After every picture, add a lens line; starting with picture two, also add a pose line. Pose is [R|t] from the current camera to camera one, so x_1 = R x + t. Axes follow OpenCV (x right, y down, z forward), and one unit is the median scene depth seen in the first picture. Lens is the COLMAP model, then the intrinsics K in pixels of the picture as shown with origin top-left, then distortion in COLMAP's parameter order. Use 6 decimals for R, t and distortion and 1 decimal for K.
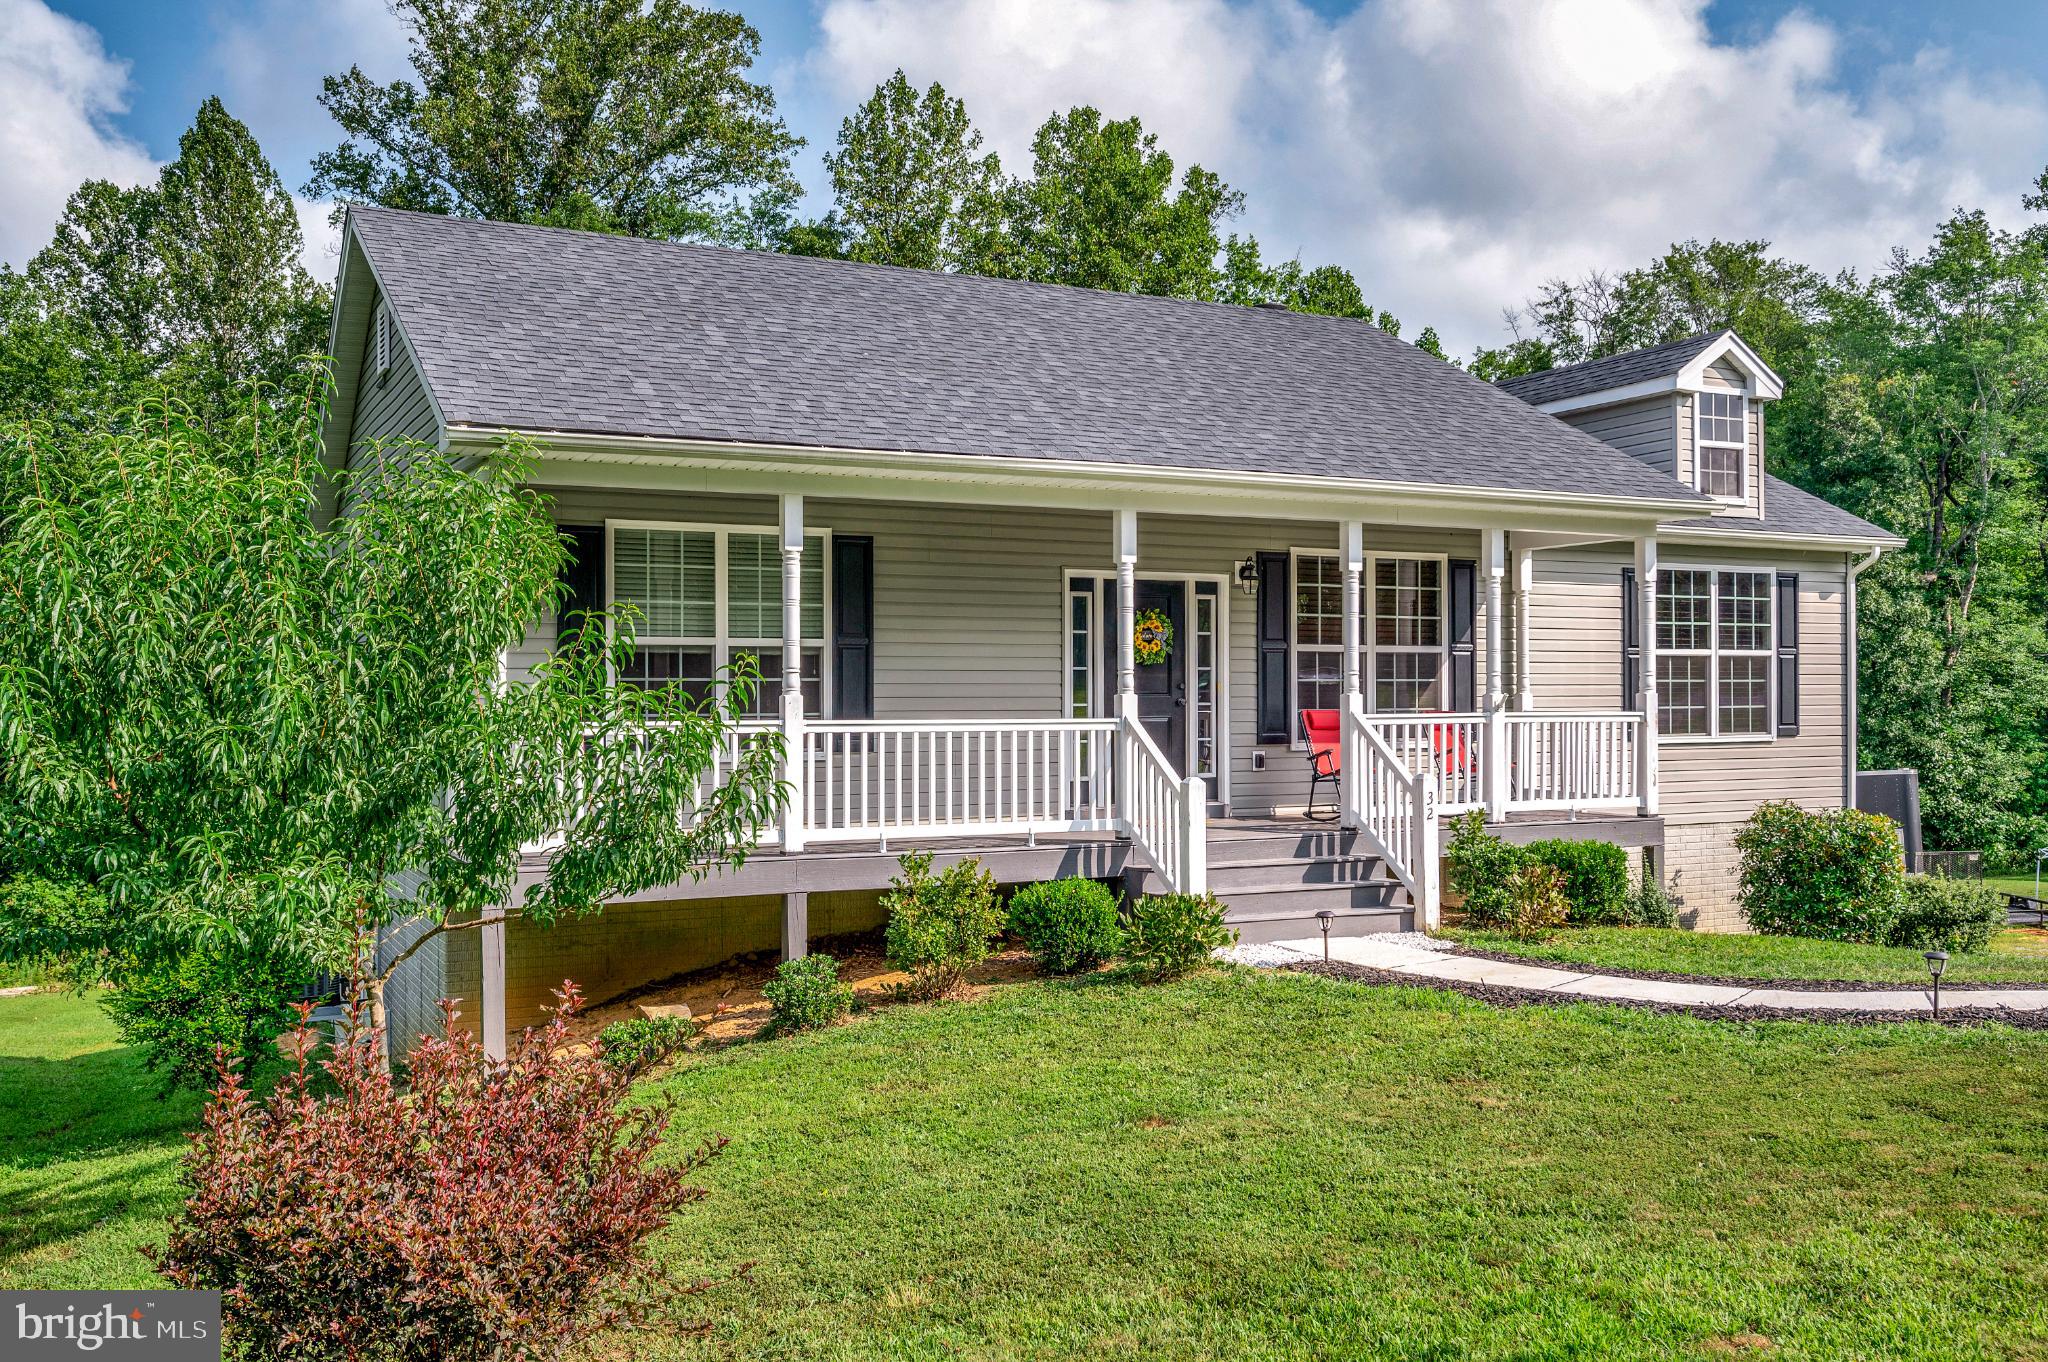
lens RADIAL K [[1822.0, 0, 1057.3], [0, 1822.0, 684.7], [0, 0, 1]] dist [-0.001850, -0.002571]
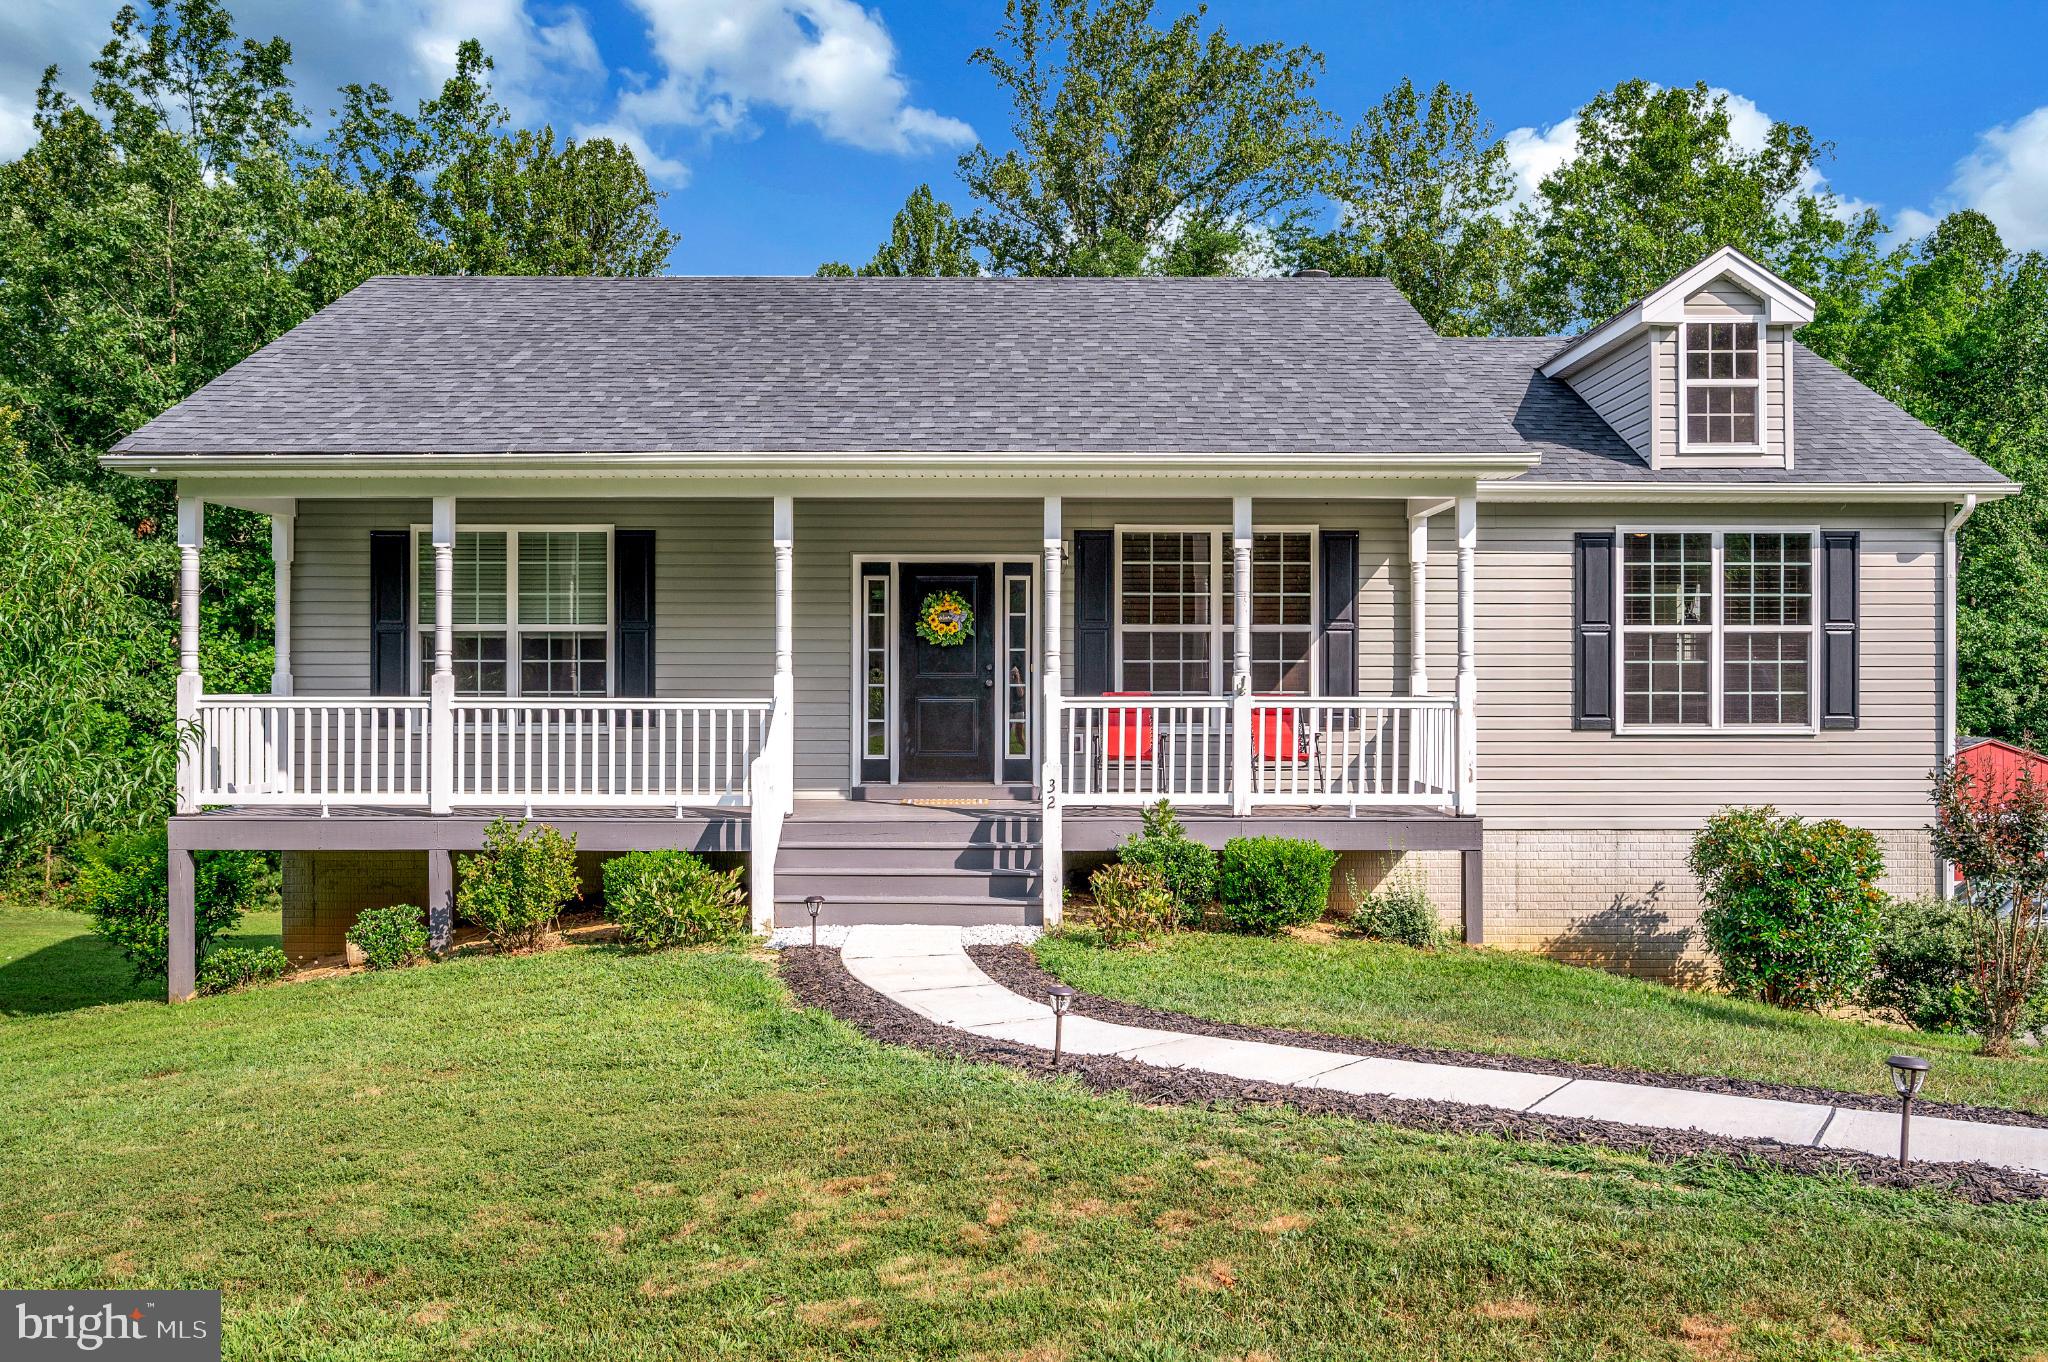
lens RADIAL K [[1646.3, 0, 1032.6], [0, 1646.3, 674.1], [0, 0, 1]] dist [-0.002266, -0.003036]
pose [[0.890939, 0.003862, -0.454107, 0.547313], [-0.000945, 0.999977, 0.006650, -0.001607], [0.454122, -0.005496, 0.890922, 0.220228]]
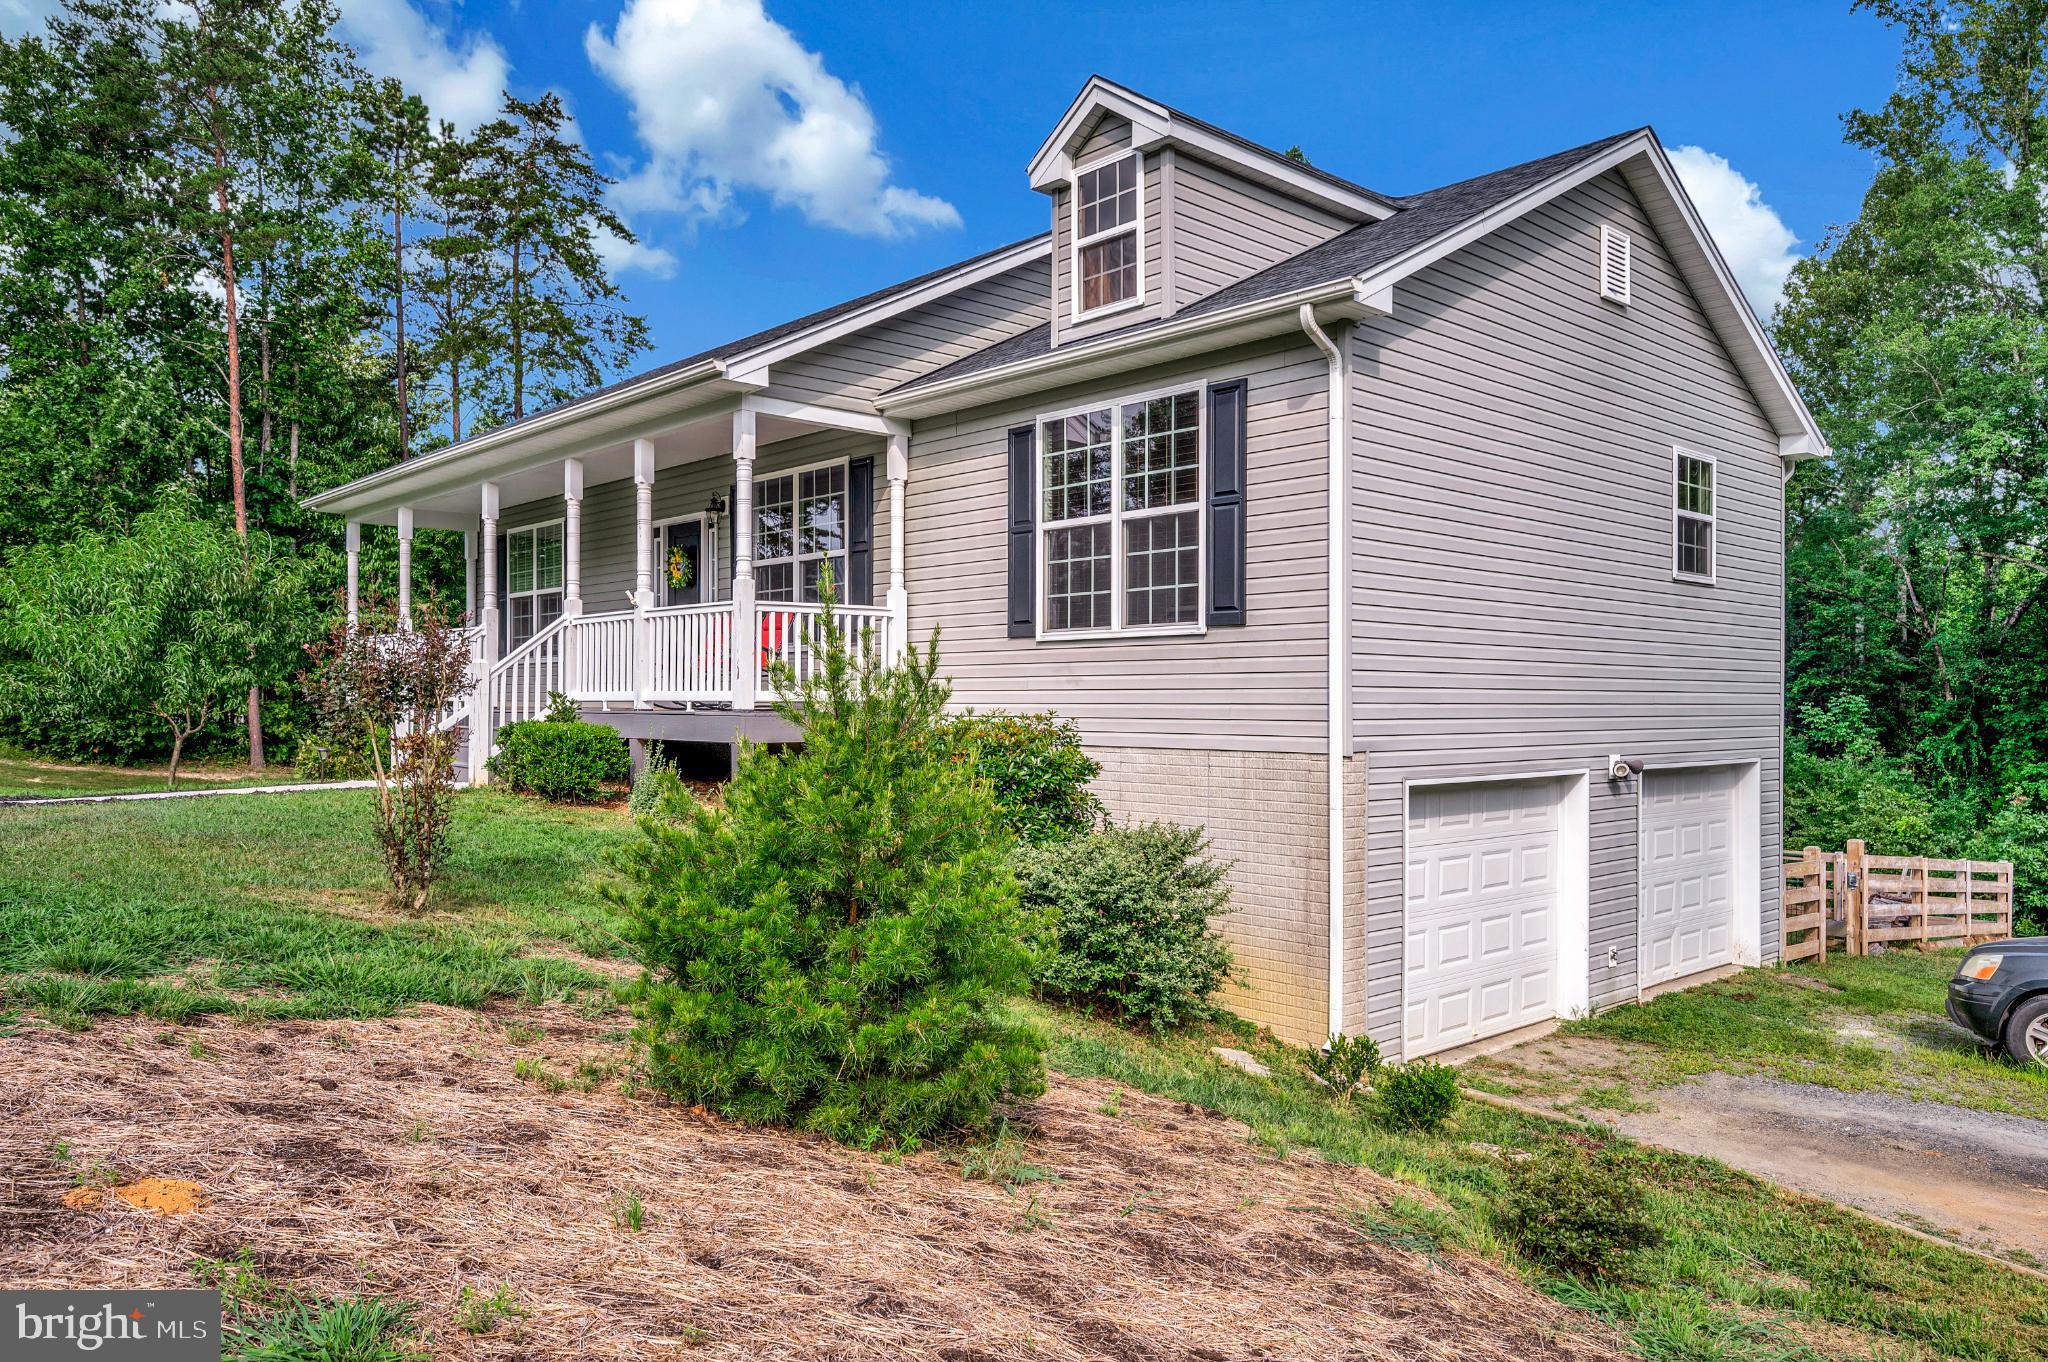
lens RADIAL K [[1414.1, 0, 1070.3], [0, 1414.1, 704.6], [0, 0, 1]] dist [-0.000258, -0.000675]
pose [[0.277942, 0.004547, -0.960587, 1.169416], [0.001993, 0.999984, 0.005310, 0.071592], [0.960596, -0.003391, 0.277929, 1.059069]]
